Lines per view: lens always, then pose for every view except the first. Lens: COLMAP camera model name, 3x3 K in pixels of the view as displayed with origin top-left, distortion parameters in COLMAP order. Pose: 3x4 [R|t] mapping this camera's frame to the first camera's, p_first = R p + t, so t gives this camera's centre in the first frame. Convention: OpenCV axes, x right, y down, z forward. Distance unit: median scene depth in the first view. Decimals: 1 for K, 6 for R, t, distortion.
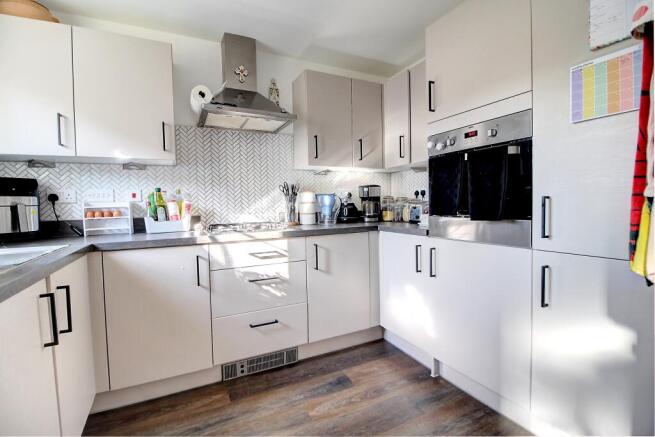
lens RADIAL K [[304.5, 0, 329.3], [0, 304.5, 214.3], [0, 0, 1]] dist [0.000884, -0.011340]
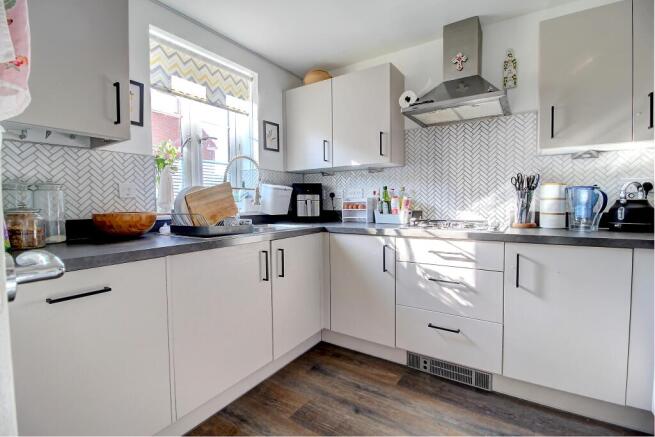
lens RADIAL K [[304.5, 0, 329.3], [0, 304.5, 214.3], [0, 0, 1]] dist [0.000884, -0.011340]
pose [[0.495434, 0.047804, -0.867329, 0.398325], [-0.033222, 0.998797, 0.036073, -0.012886], [0.868010, 0.010942, 0.496426, 0.219452]]
